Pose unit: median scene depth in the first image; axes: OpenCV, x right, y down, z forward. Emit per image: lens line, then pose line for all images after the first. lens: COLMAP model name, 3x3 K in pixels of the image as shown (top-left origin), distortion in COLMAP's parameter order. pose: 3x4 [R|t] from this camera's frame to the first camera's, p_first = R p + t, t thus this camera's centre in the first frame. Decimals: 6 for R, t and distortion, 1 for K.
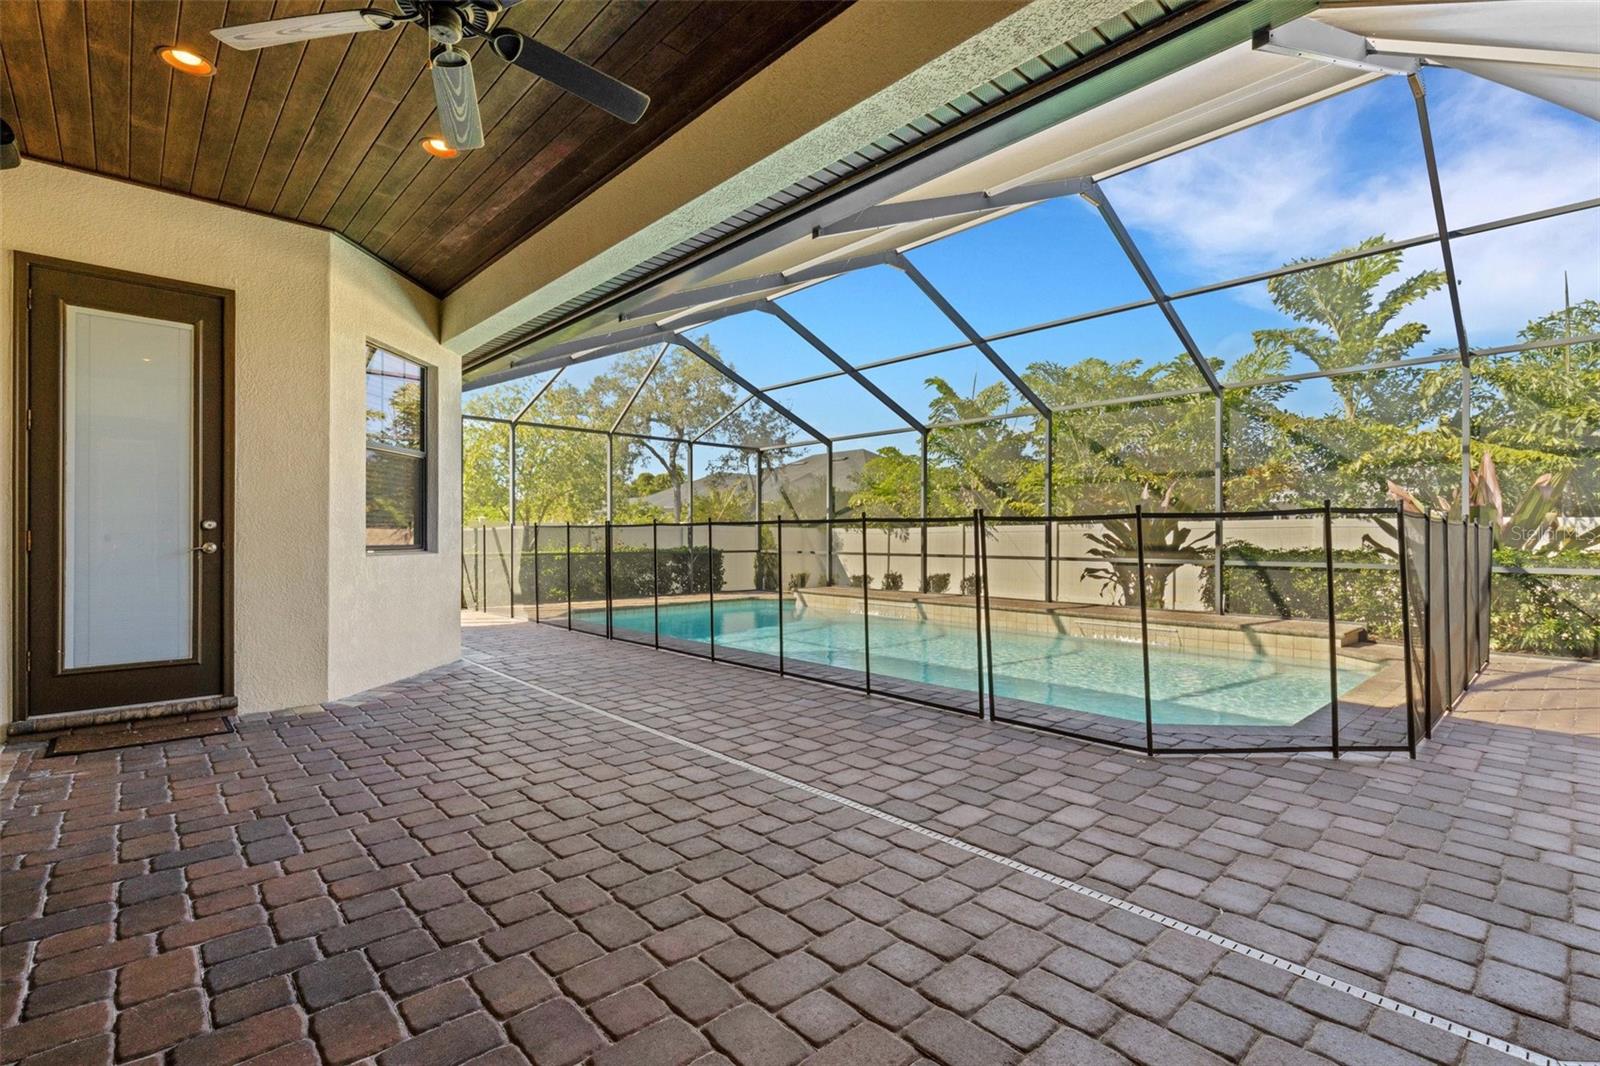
lens RADIAL K [[729.4, 0, 799.6], [0, 729.4, 529.7], [0, 0, 1]] dist [-0.002615, -0.000589]
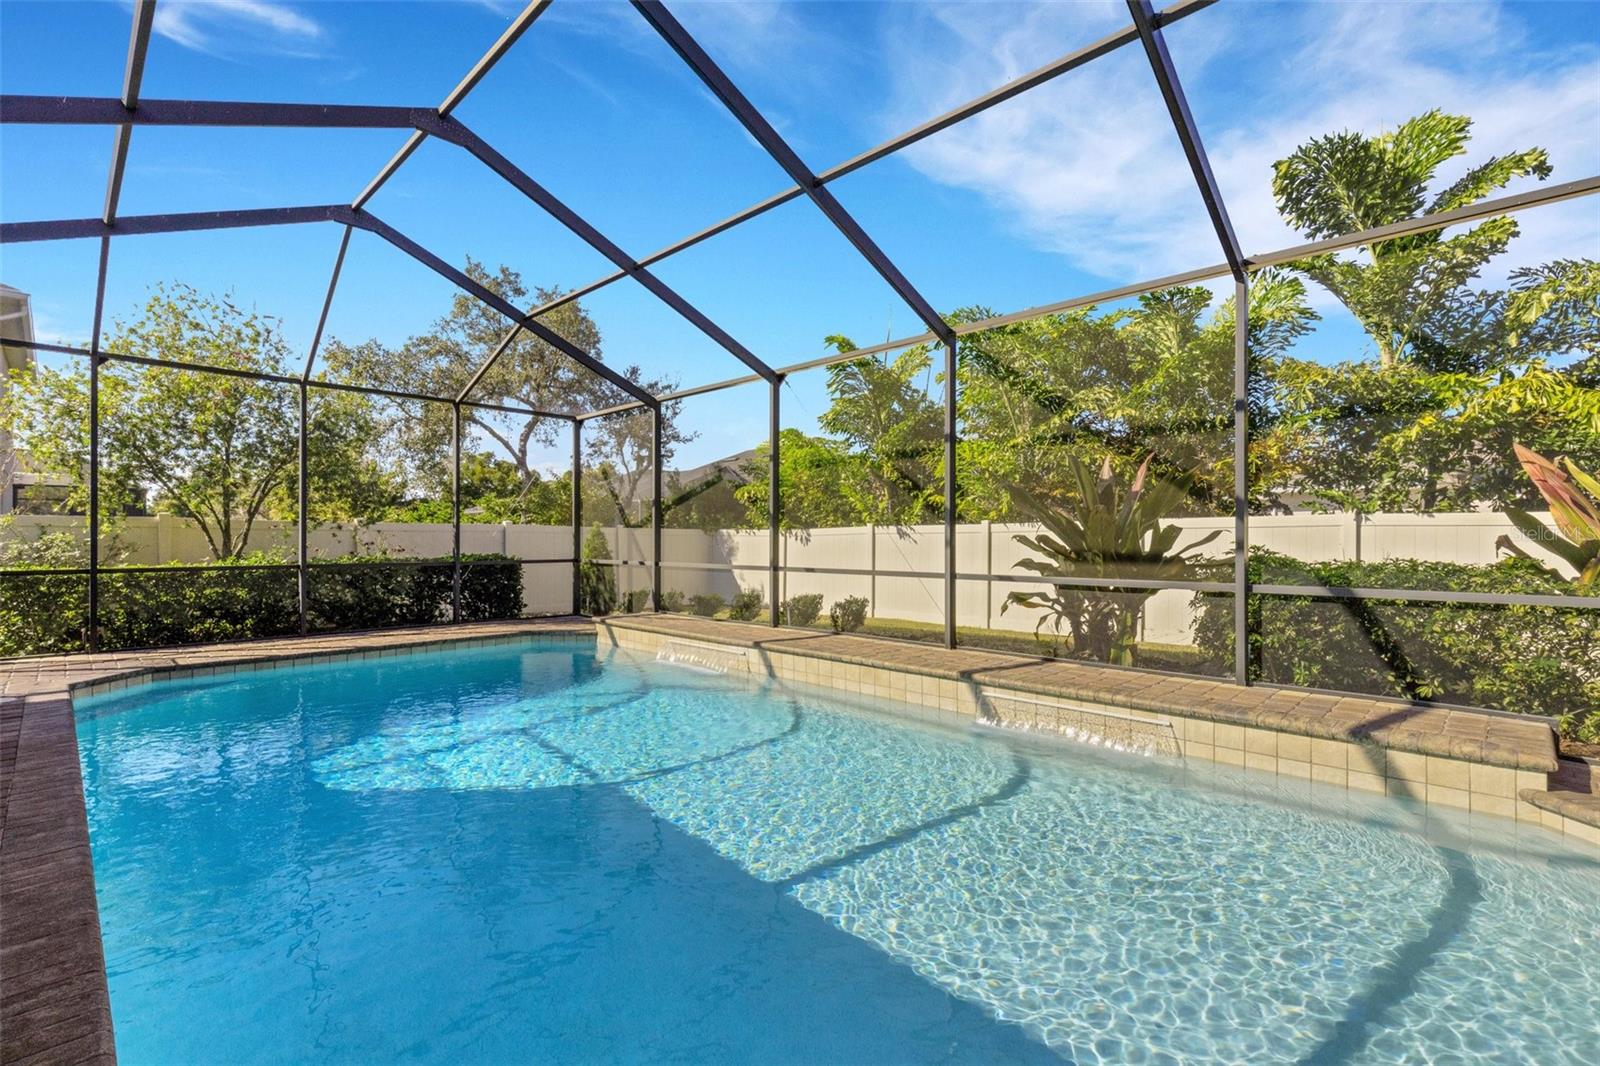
lens RADIAL K [[729.4, 0, 799.5], [0, 729.4, 536.4], [0, 0, 1]] dist [-0.002615, -0.000589]
pose [[0.998580, -0.001962, 0.053233, 0.157772], [0.001694, 0.999986, 0.005079, 0.002271], [-0.053242, -0.004981, 0.998569, 0.344813]]
